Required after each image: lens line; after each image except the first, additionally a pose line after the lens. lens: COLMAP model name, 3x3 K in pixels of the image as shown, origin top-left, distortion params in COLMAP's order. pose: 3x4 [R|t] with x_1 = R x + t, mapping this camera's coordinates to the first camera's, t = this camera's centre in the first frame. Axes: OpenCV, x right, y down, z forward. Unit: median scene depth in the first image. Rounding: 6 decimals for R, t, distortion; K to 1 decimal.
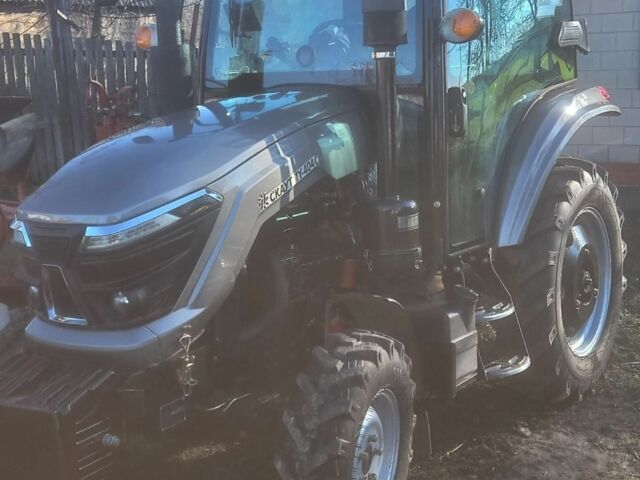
lens RADIAL K [[1112.4, 0, 320.0], [0, 1112.4, 240.0], [0, 0, 1]] dist [0.060384, 0.292199]
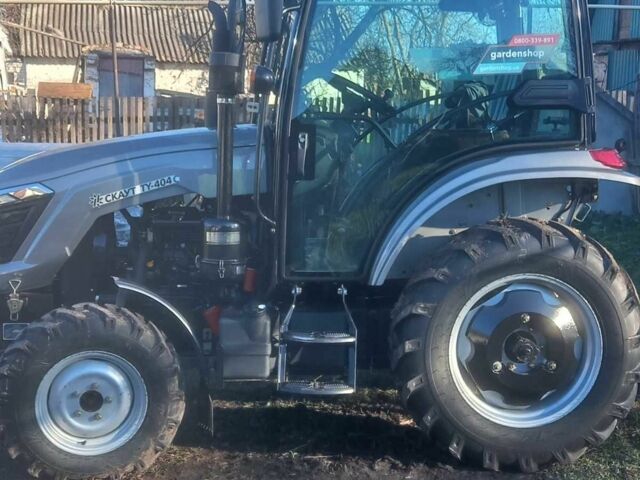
lens RADIAL K [[1112.4, 0, 320.0], [0, 1112.4, 240.0], [0, 0, 1]] dist [0.060384, 0.292199]
pose [[0.603327, 0.152615, -0.782755, 1.160670], [-0.169864, 0.983587, 0.060844, -0.113291], [0.779194, 0.096253, 0.619348, 0.354193]]
